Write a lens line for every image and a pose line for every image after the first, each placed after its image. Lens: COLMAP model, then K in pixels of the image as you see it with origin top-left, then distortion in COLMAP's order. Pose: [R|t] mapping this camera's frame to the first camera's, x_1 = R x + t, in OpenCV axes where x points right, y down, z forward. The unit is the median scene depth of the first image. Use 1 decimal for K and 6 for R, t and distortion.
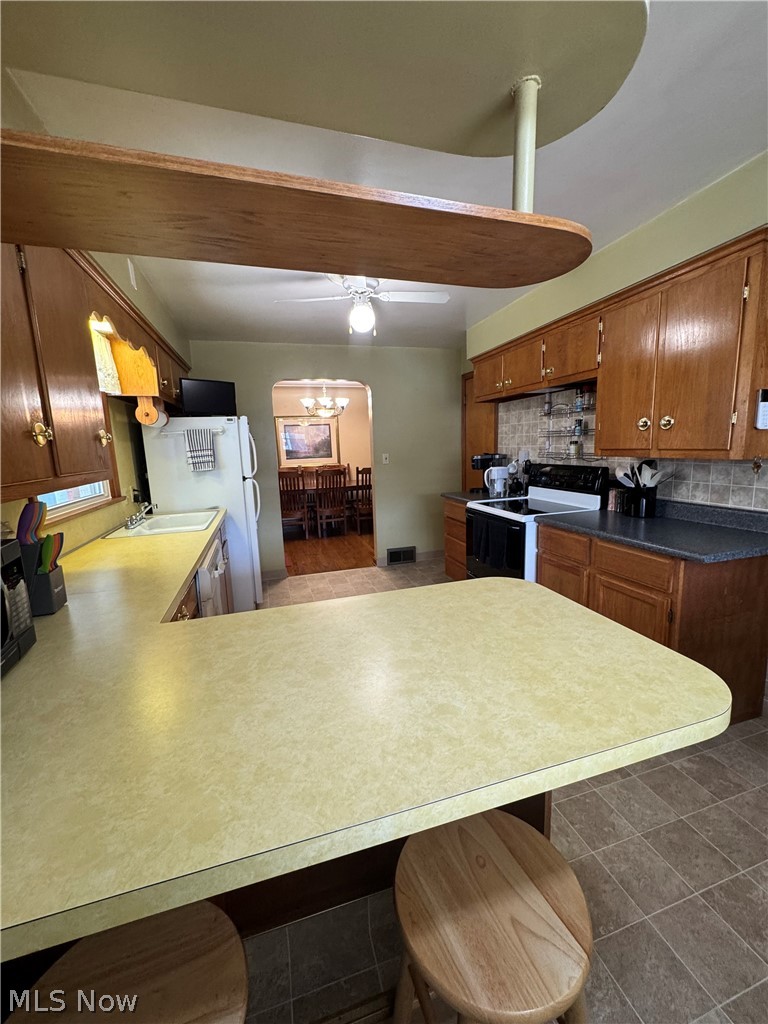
lens RADIAL K [[408.1, 0, 384.0], [0, 408.1, 512.0], [0, 0, 1]] dist [-0.001130, -0.000142]
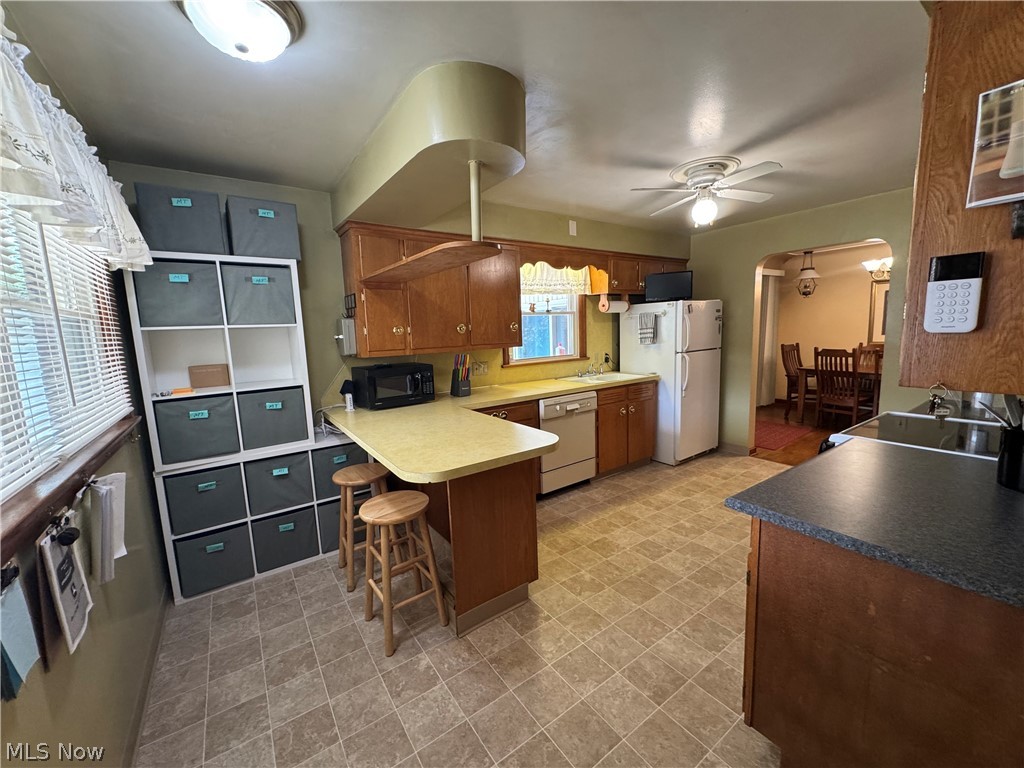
lens RADIAL K [[408.1, 0, 512.0], [0, 408.1, 384.0], [0, 0, 1]] dist [-0.001130, -0.000142]
pose [[0.312012, 0.151364, -0.937943, 1.219894], [-0.132070, 0.984552, 0.114952, -0.123773], [0.940854, 0.088008, 0.327183, 0.316406]]
